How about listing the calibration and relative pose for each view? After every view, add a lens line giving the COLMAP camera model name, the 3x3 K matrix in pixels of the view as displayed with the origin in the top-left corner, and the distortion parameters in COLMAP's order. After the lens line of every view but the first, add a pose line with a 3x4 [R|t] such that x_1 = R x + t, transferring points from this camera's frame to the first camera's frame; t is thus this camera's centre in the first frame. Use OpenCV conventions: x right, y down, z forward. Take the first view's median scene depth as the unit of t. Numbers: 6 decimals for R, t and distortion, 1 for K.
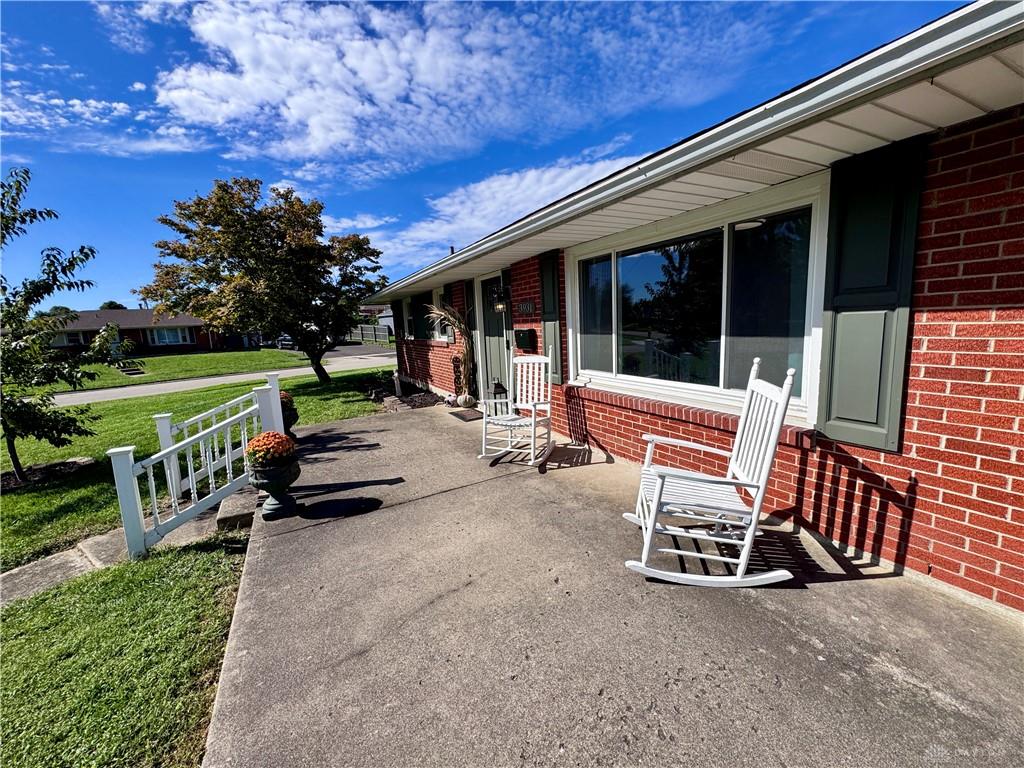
lens RADIAL K [[407.9, 0, 512.0], [0, 407.9, 384.0], [0, 0, 1]] dist [-0.004343, 0.000169]
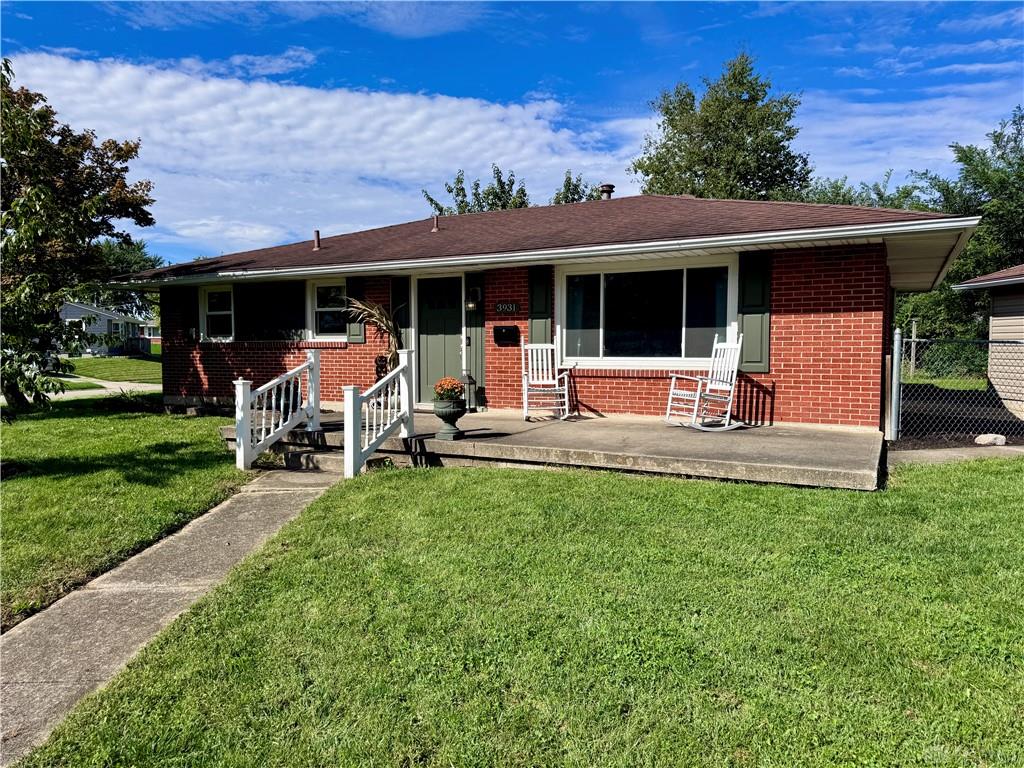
lens RADIAL K [[759.1, 0, 481.4], [0, 759.1, 394.8], [0, 0, 1]] dist [0.114317, -0.201279]
pose [[0.847483, 0.012468, 0.530675, -1.374568], [0.042954, 0.994835, -0.091970, 0.303723], [-0.529081, 0.100738, 0.842571, -0.911799]]
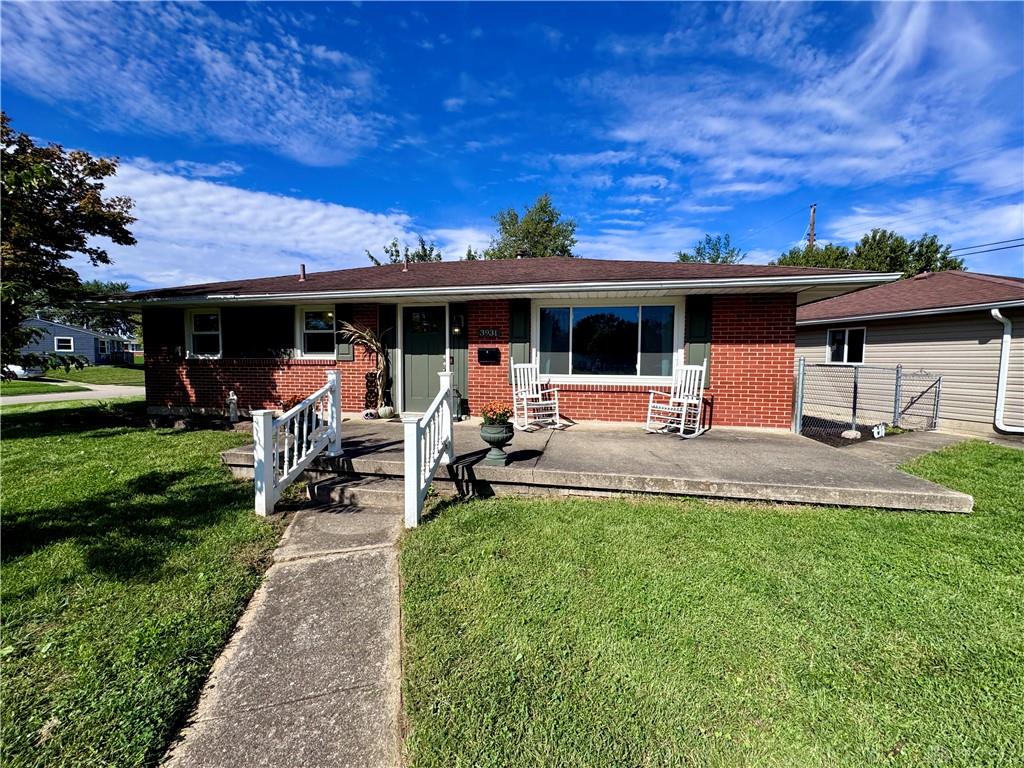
lens RADIAL K [[425.7, 0, 482.4], [0, 425.7, 392.9], [0, 0, 1]] dist [-0.000684, 0.000044]
pose [[0.642461, -0.001736, 0.766316, -1.284395], [0.079258, 0.994785, -0.064195, 0.130510], [-0.762209, 0.101980, 0.639248, 0.105754]]
